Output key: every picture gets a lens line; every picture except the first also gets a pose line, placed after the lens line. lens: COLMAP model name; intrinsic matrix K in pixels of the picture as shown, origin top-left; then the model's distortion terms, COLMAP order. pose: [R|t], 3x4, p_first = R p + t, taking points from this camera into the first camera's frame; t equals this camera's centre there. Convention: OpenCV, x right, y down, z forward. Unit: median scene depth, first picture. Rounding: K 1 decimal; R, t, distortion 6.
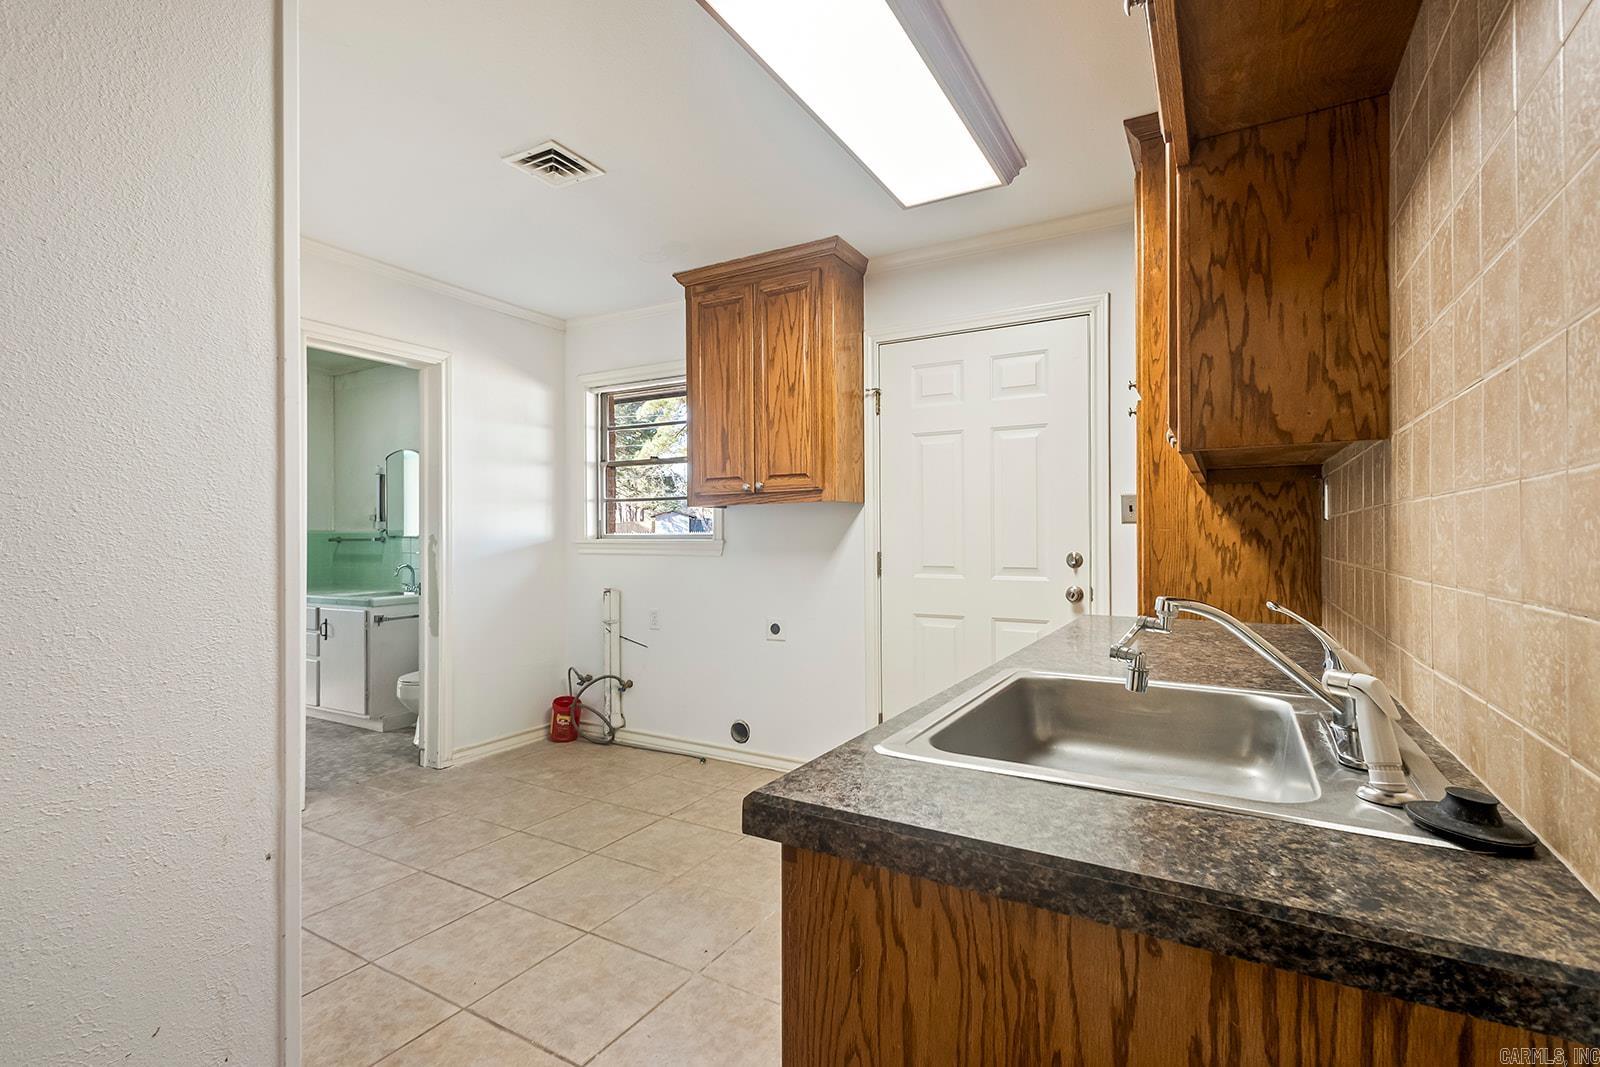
lens RADIAL K [[739.4, 0, 802.3], [0, 739.4, 536.5], [0, 0, 1]] dist [0.002982, 0.000095]
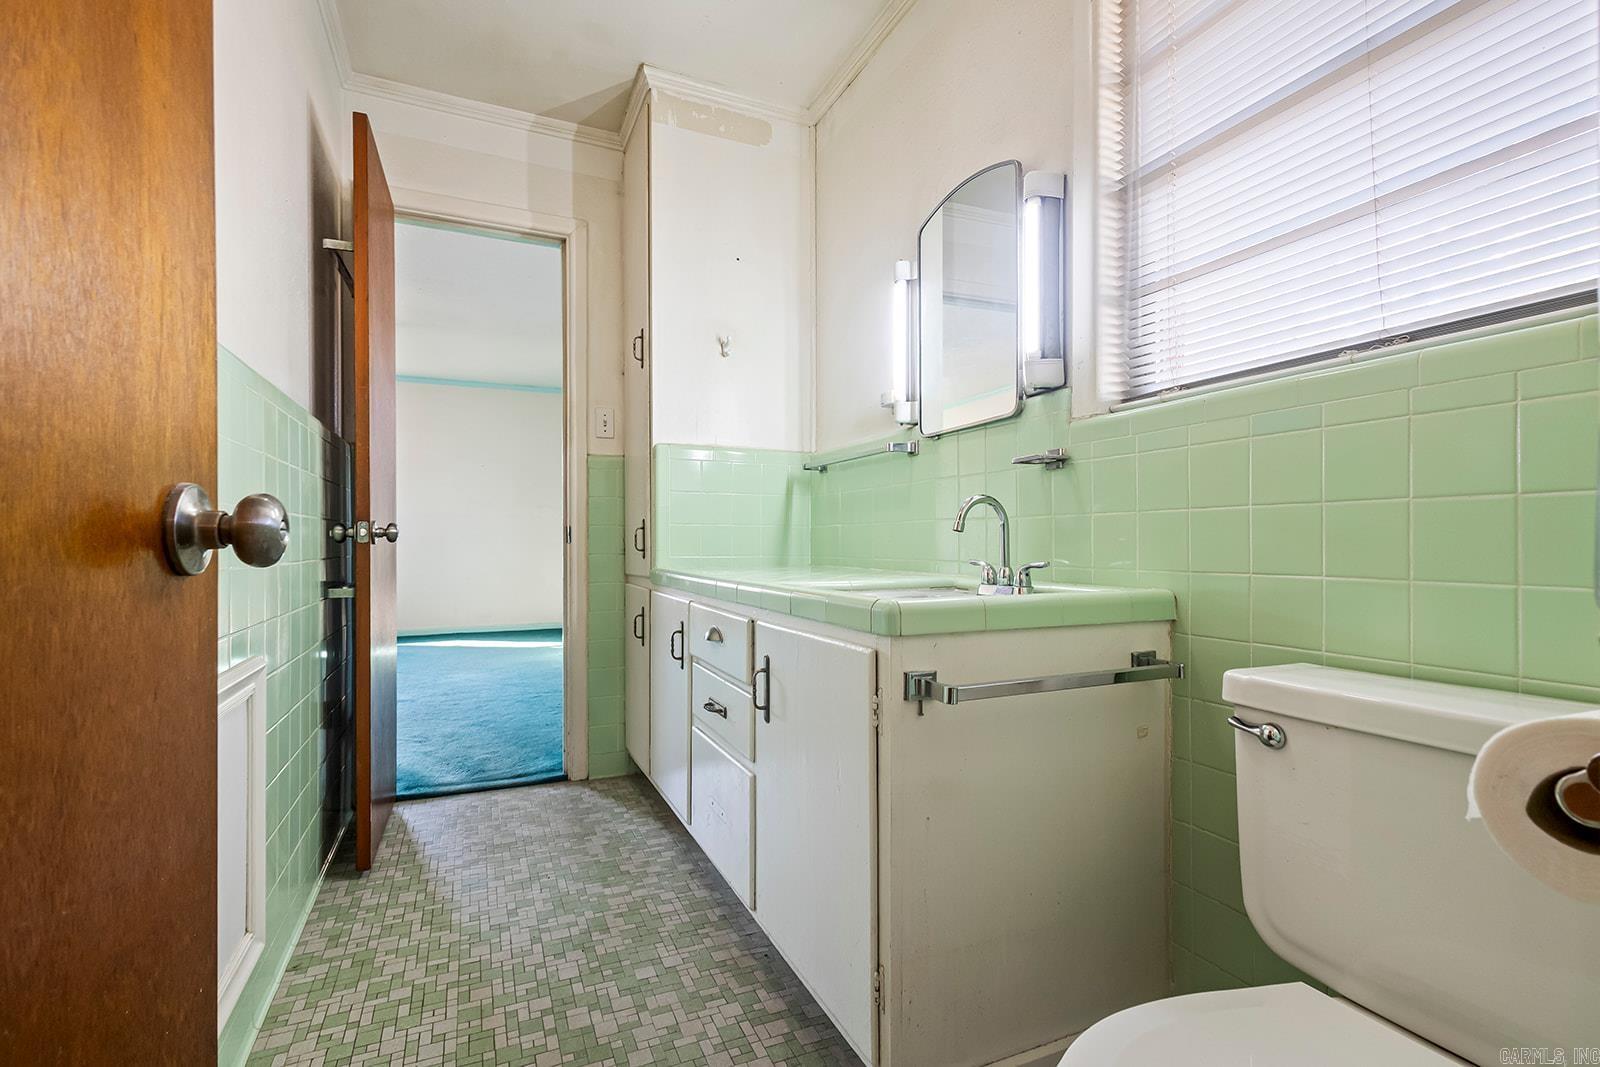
lens RADIAL K [[739.4, 0, 802.3], [0, 739.4, 536.5], [0, 0, 1]] dist [0.002982, 0.000095]
pose [[0.810101, -0.000062, -0.586290, -0.458056], [0.002501, 0.999991, 0.003350, 0.059414], [0.586284, -0.004180, 0.810094, 0.775590]]
